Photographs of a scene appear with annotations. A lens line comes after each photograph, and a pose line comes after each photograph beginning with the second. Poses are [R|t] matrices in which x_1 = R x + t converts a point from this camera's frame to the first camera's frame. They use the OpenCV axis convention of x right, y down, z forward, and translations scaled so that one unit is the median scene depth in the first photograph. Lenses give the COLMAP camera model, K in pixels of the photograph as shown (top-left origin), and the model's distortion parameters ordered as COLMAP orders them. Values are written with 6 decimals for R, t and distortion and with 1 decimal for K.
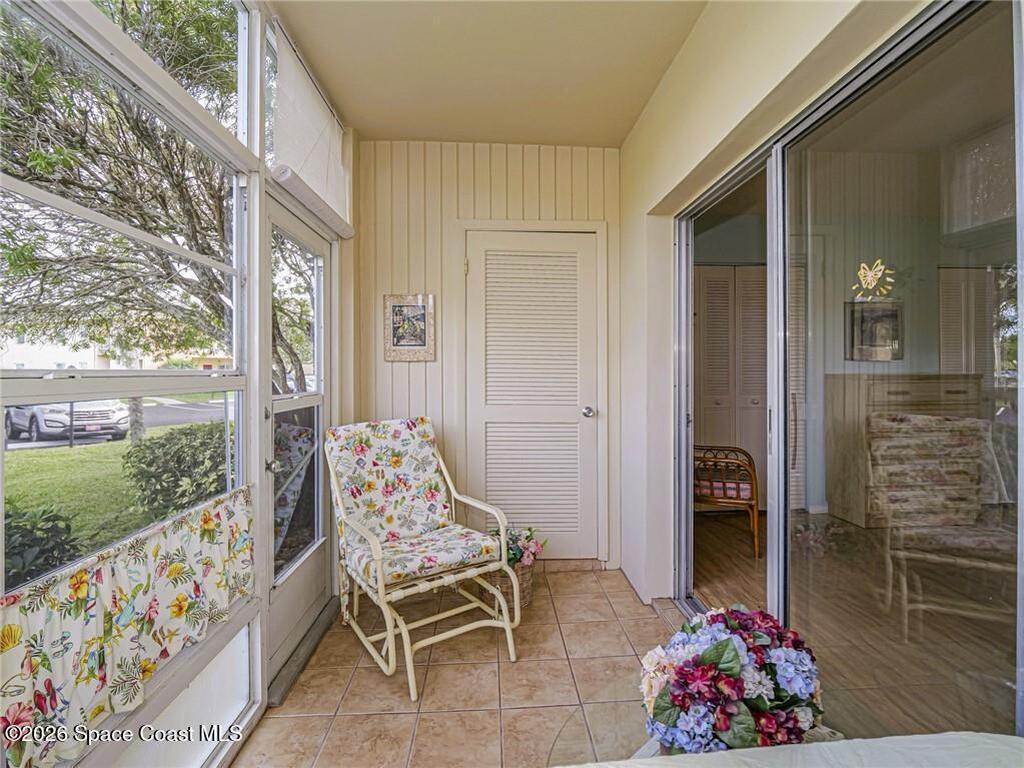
lens RADIAL K [[491.9, 0, 513.7], [0, 491.9, 373.7], [0, 0, 1]] dist [-0.000093, 0.000022]
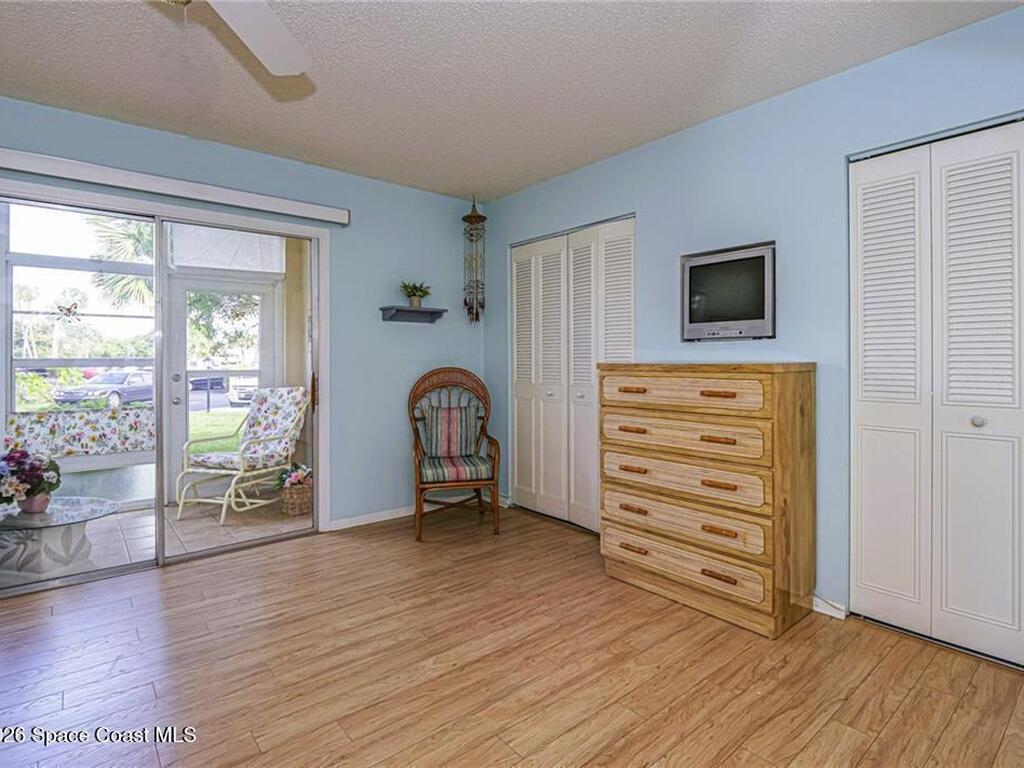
lens RADIAL K [[542.0, 0, 514.1], [0, 542.0, 359.1], [0, 0, 1]] dist [0.000411, 0.000270]
pose [[0.603790, 0.004279, -0.797132, 1.720373], [-0.003146, 0.999991, 0.002985, -0.010124], [0.797138, 0.000705, 0.603797, 0.530864]]
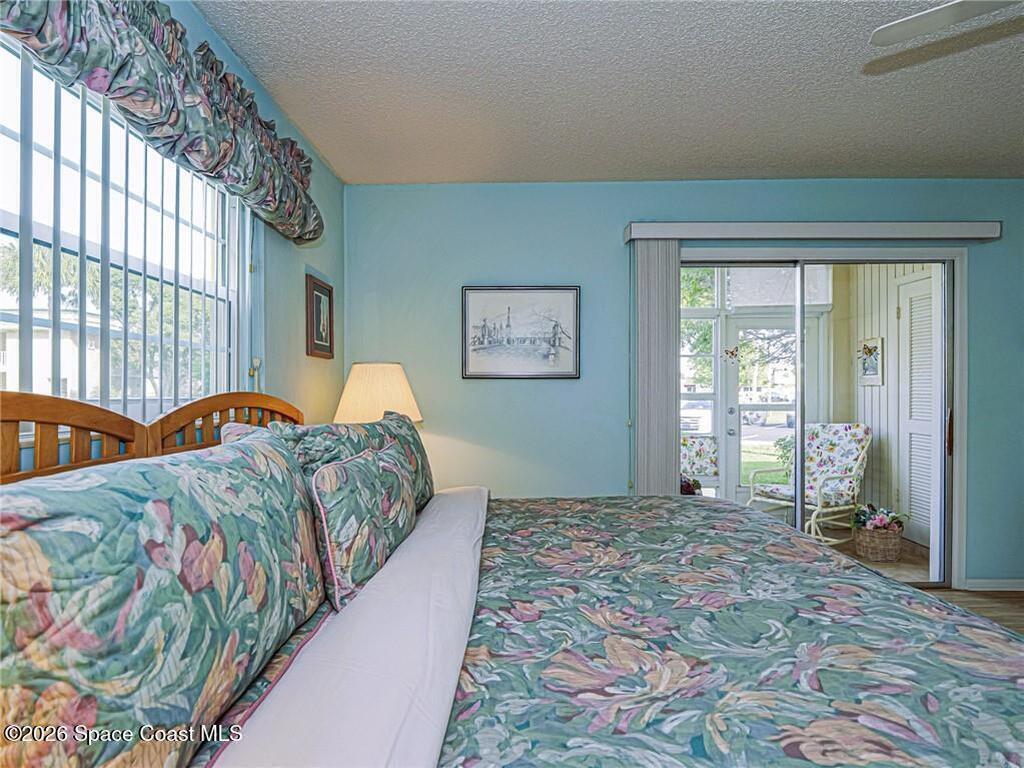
lens RADIAL K [[556.1, 0, 511.5], [0, 556.1, 388.0], [0, 0, 1]] dist [-0.000424, 0.000041]
pose [[-0.063930, -0.002897, -0.997950, 1.649525], [-0.000623, 0.999996, -0.002863, -0.014666], [0.997954, 0.000439, -0.063931, 0.067423]]
